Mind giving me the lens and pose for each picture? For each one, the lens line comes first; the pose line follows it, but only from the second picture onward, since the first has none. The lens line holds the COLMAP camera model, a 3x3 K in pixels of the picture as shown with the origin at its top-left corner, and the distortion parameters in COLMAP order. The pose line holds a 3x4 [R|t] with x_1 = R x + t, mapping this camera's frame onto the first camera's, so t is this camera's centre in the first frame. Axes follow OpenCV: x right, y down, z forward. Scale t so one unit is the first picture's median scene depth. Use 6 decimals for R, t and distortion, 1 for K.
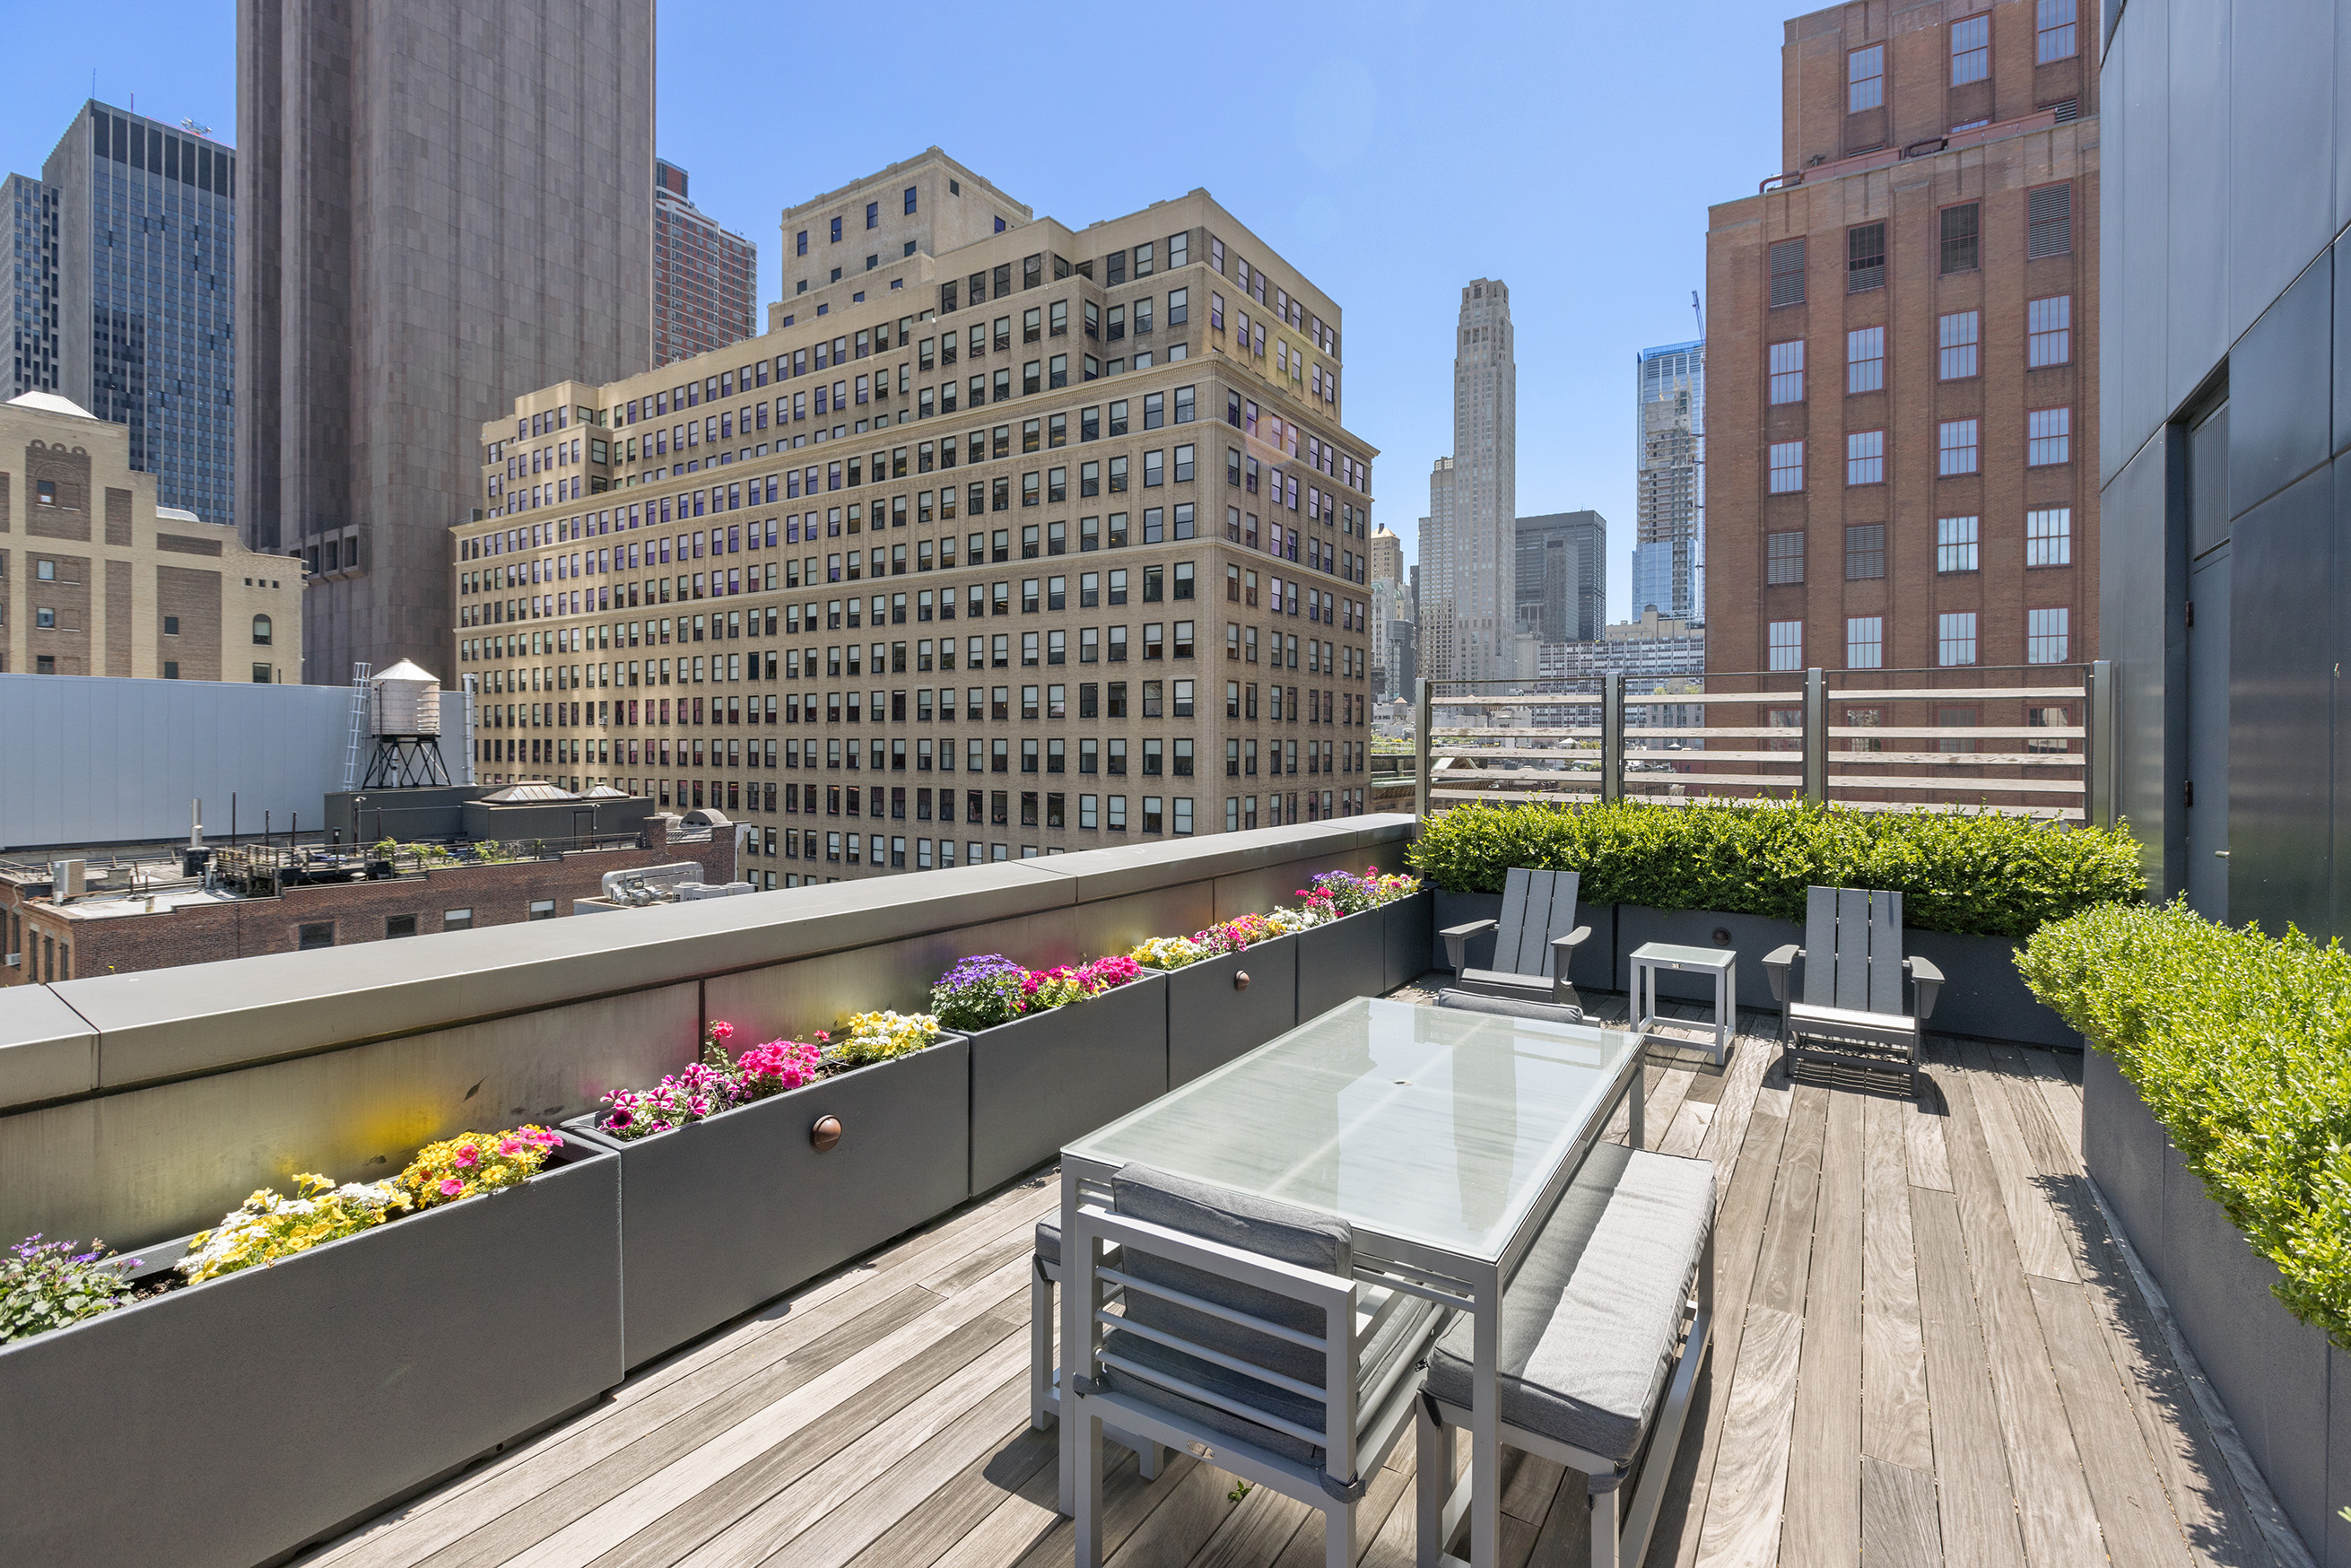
lens RADIAL K [[1071.9, 0, 1181.1], [0, 1071.9, 759.6], [0, 0, 1]] dist [-0.009229, 0.001077]
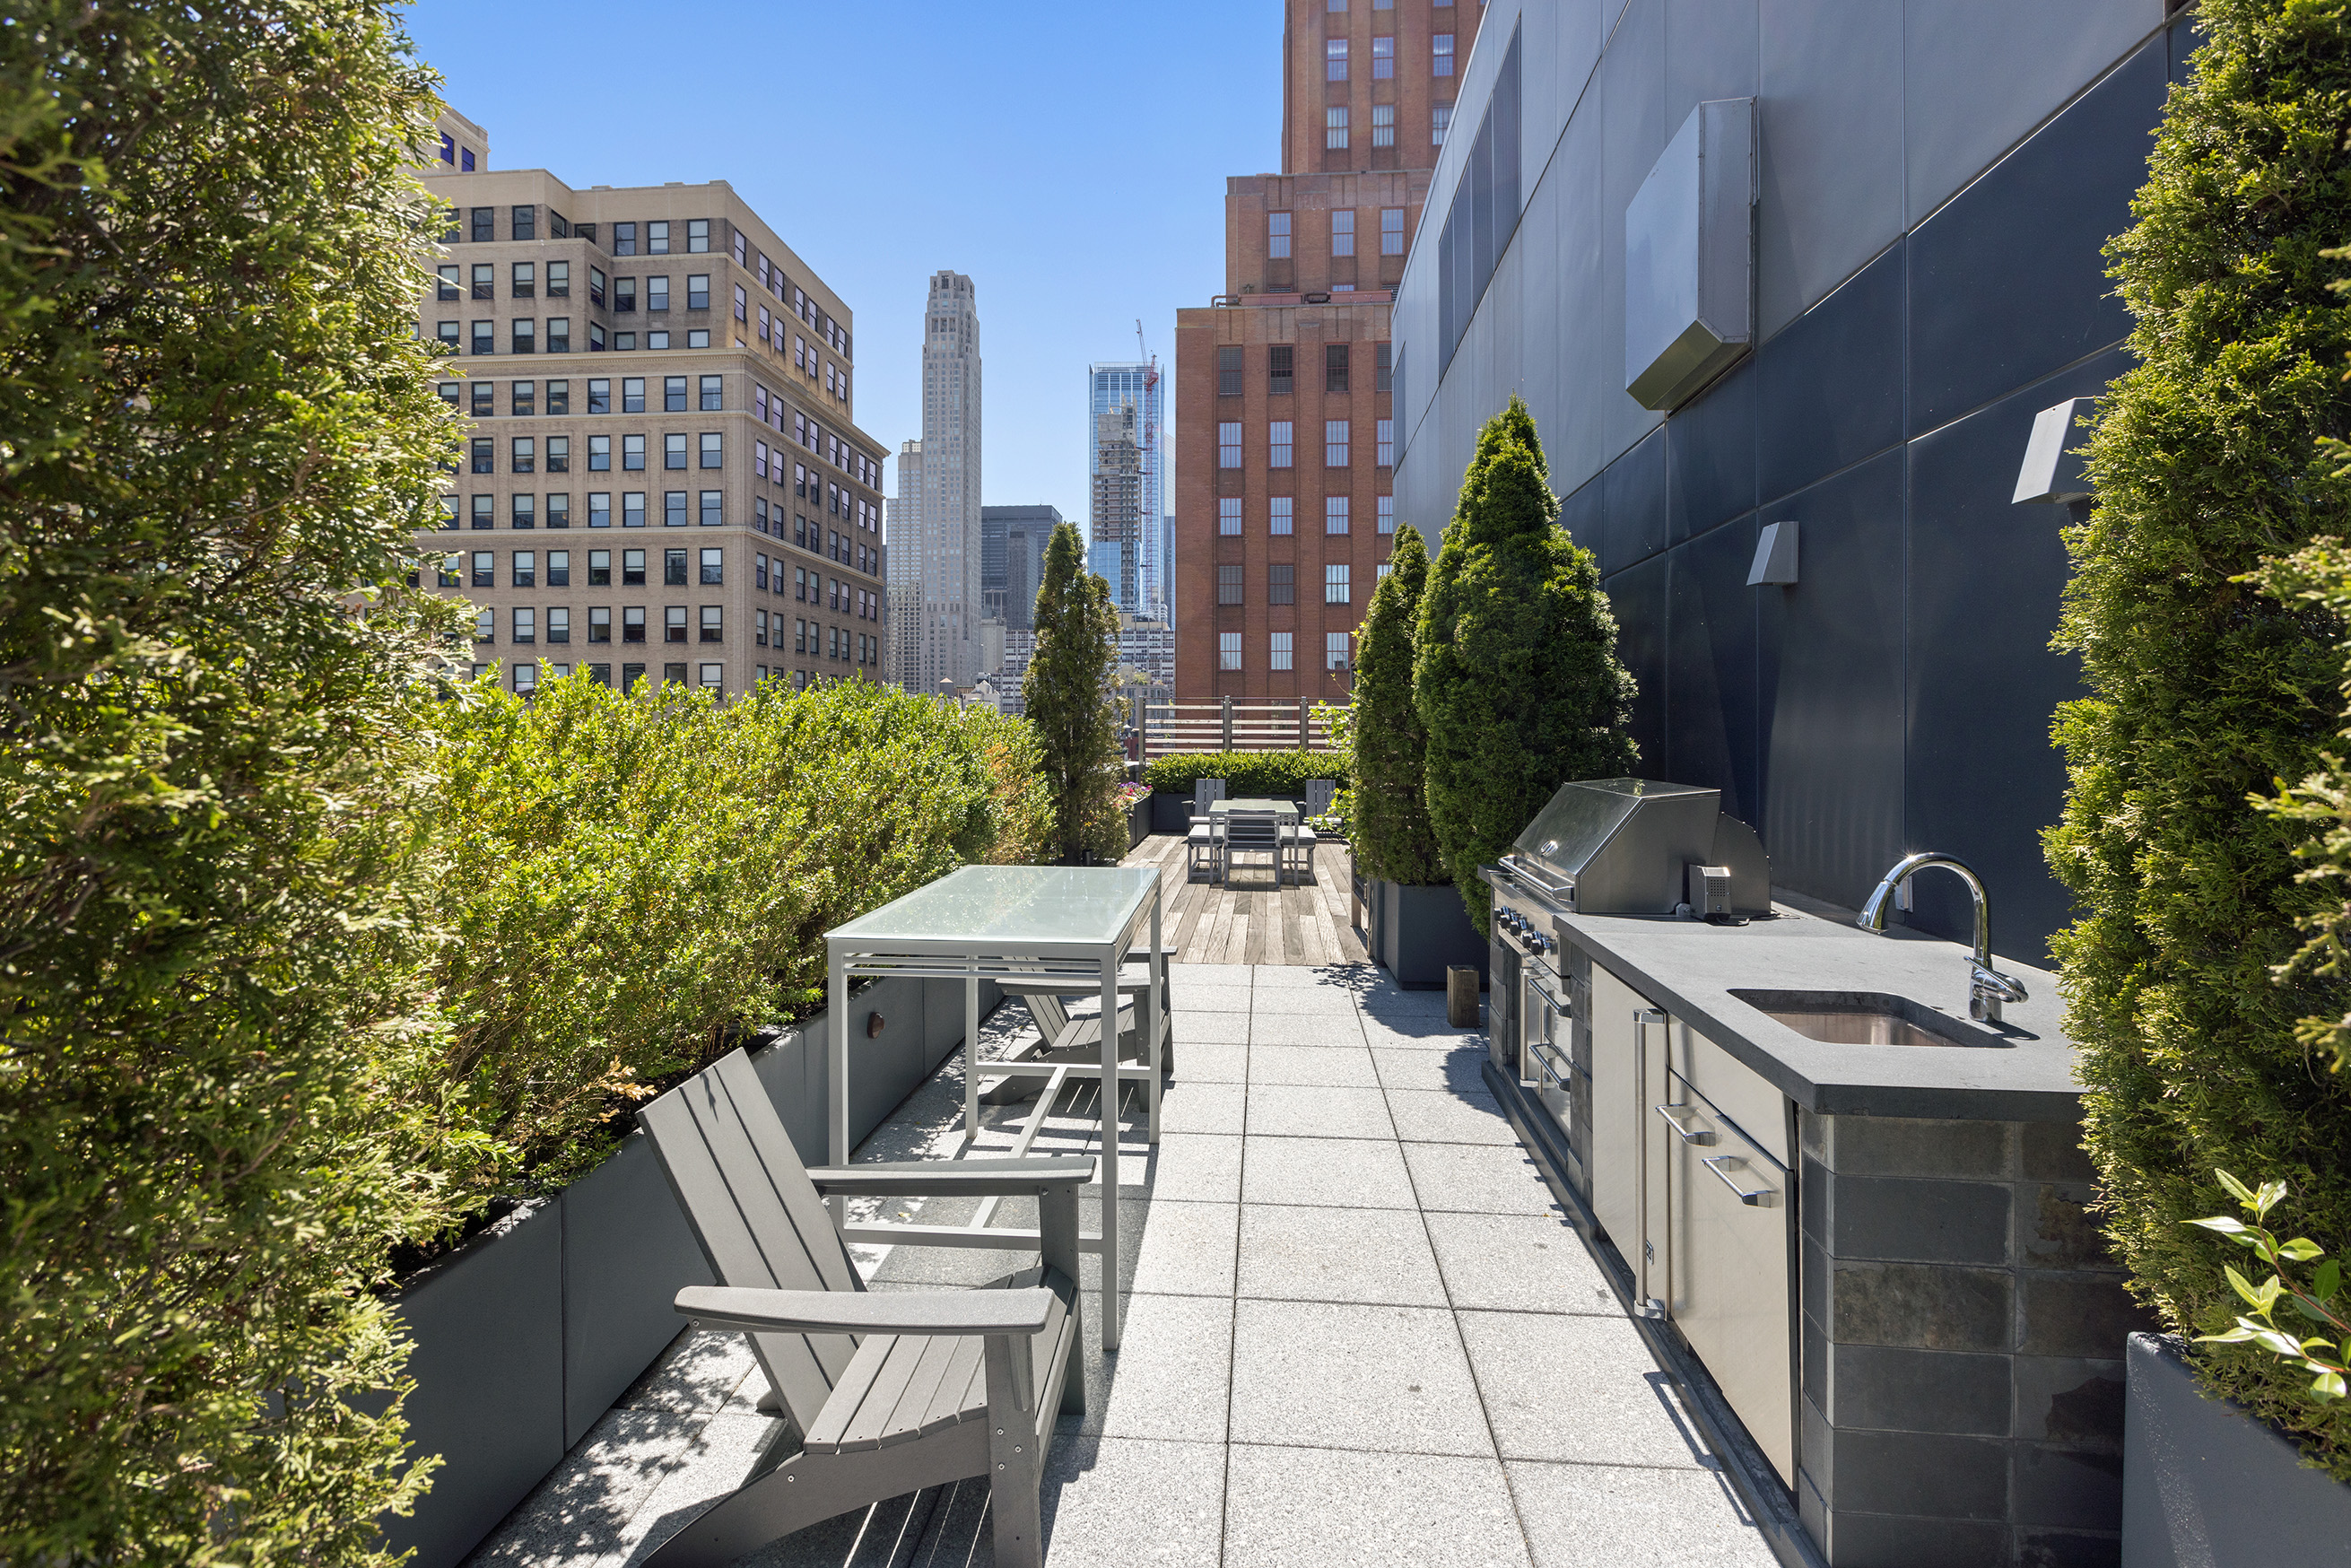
lens RADIAL K [[1071.9, 0, 1171.2], [0, 1071.9, 744.2], [0, 0, 1]] dist [-0.009229, 0.001077]
pose [[0.888033, -0.010139, 0.459669, -0.070930], [0.008926, 0.999949, 0.004811, 0.000901], [-0.459694, -0.000170, 0.888078, -0.092351]]
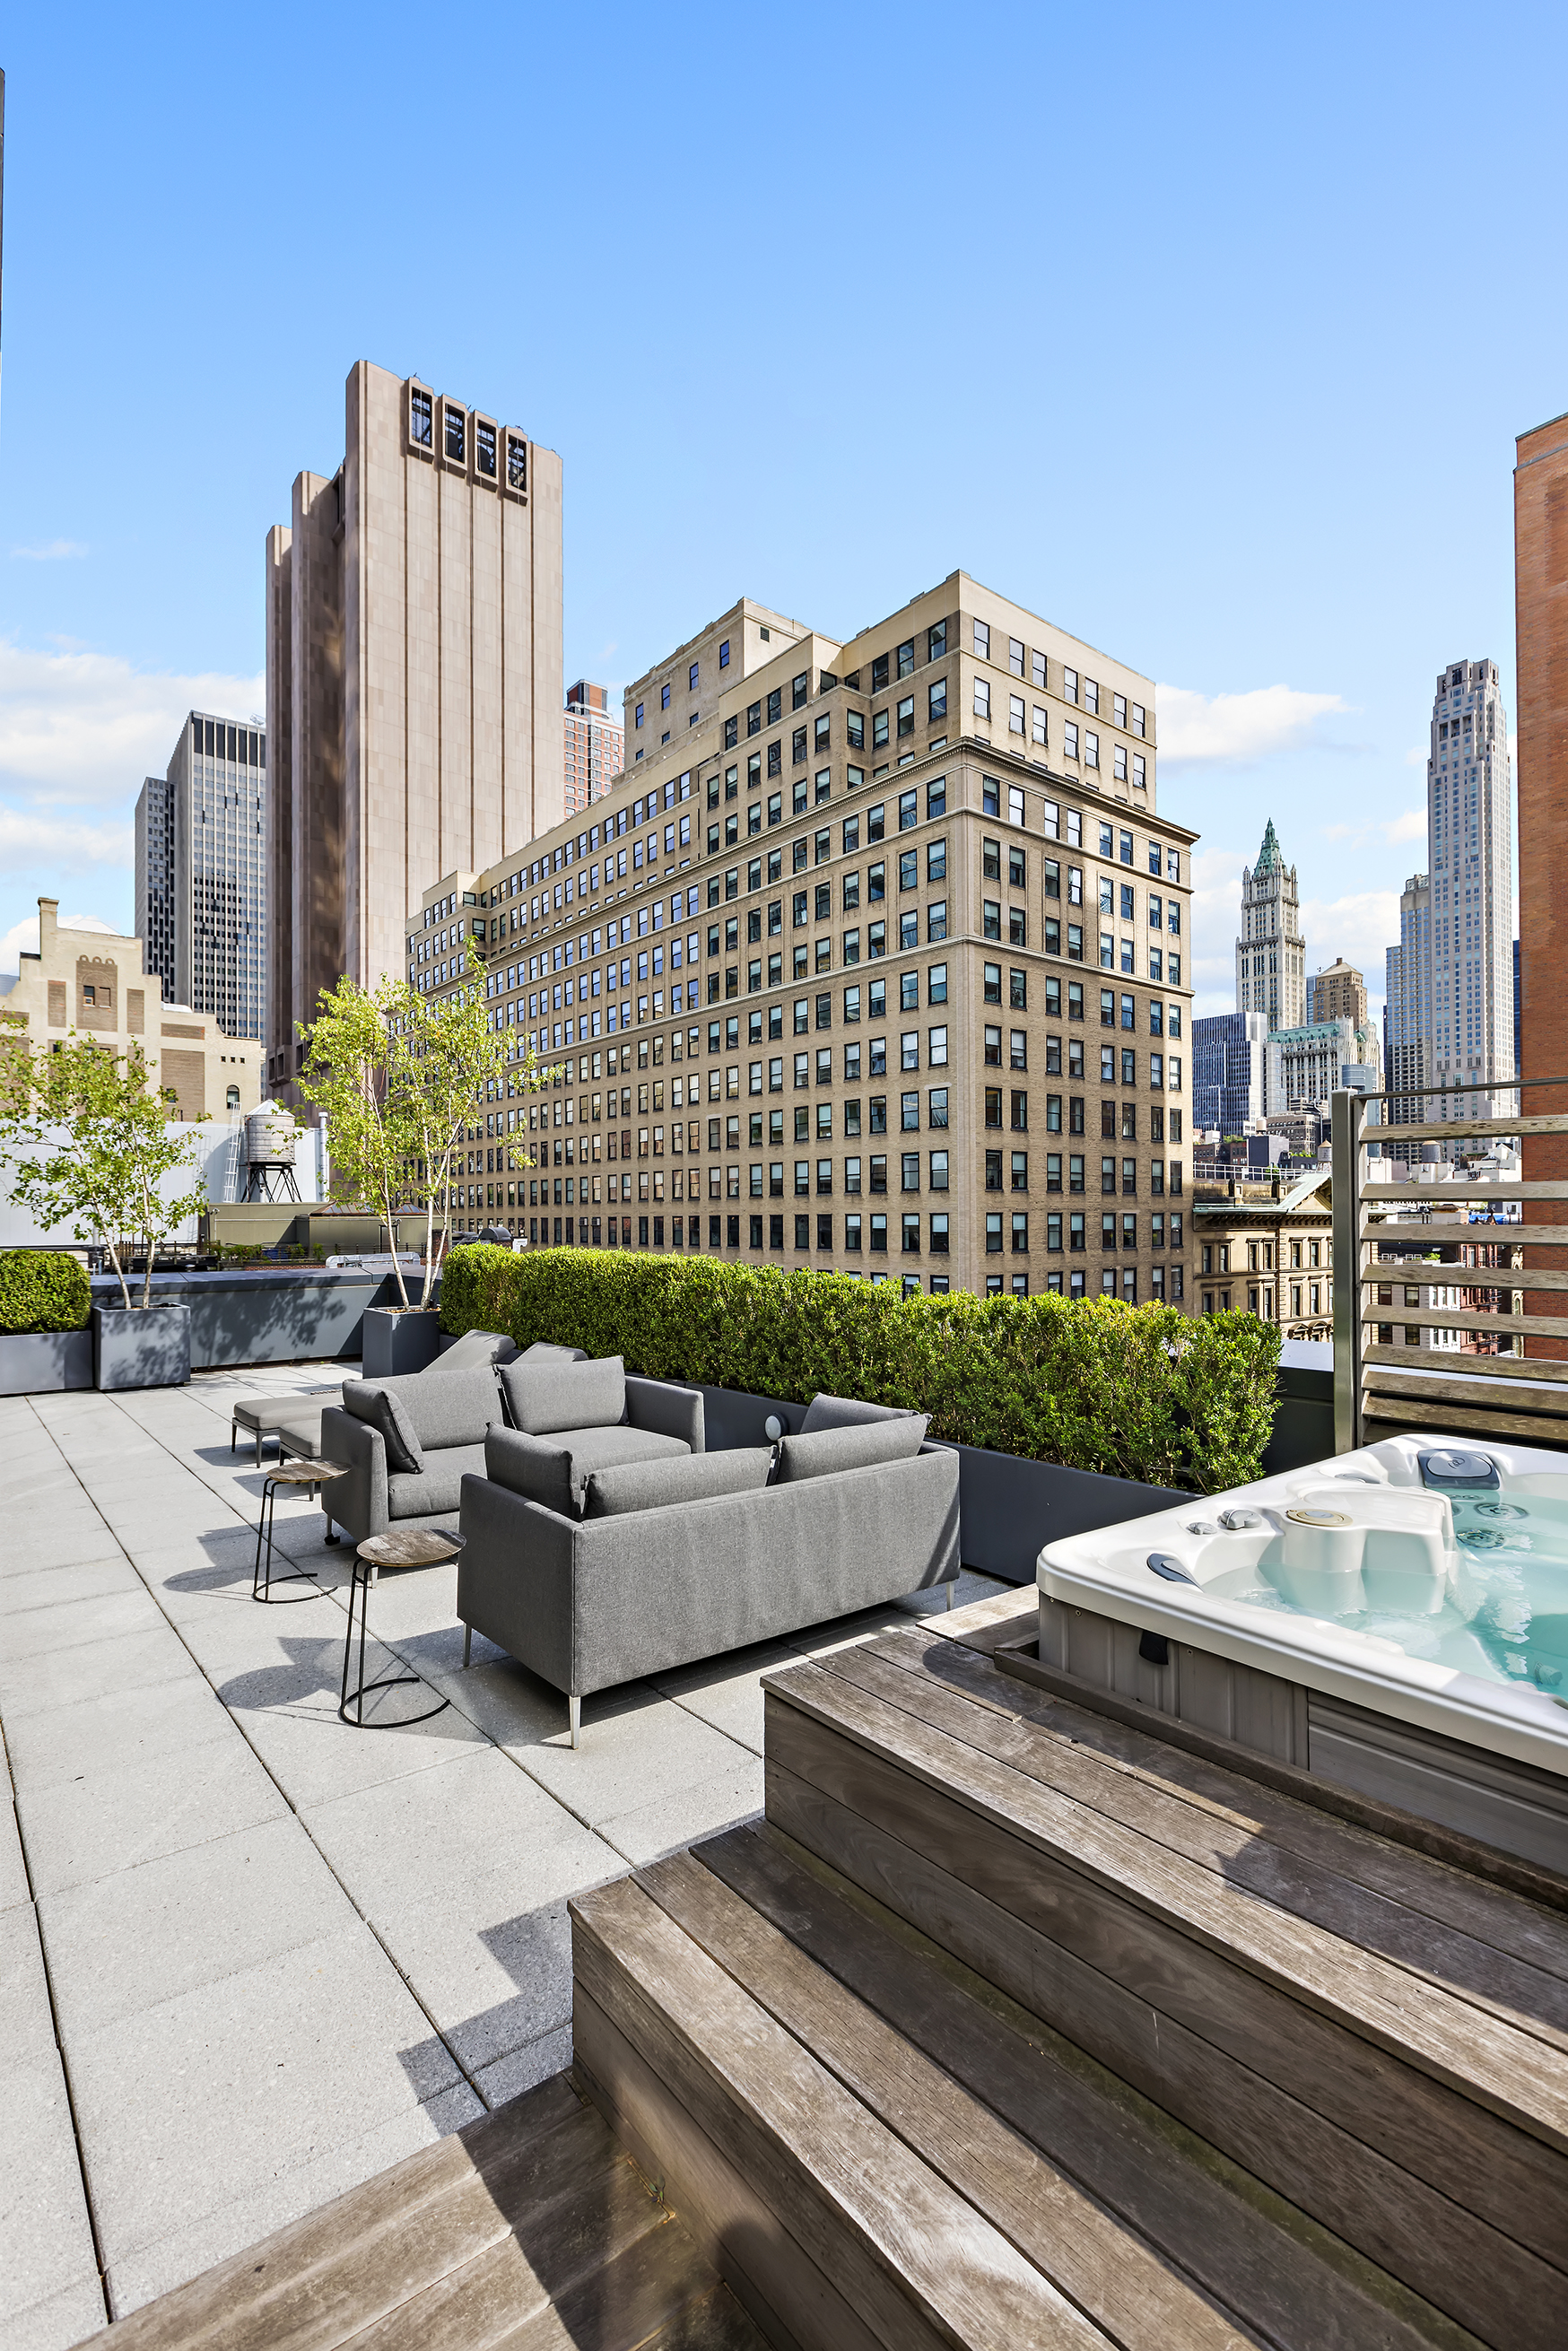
lens RADIAL K [[1071.9, 0, 735.0], [0, 1071.9, 1216.0], [0, 0, 1]] dist [-0.009229, 0.001077]
pose [[0.944029, -0.006515, -0.329799, 0.131410], [0.003220, 0.999939, -0.010538, 0.042985], [0.329847, 0.008887, 0.943992, 0.045682]]
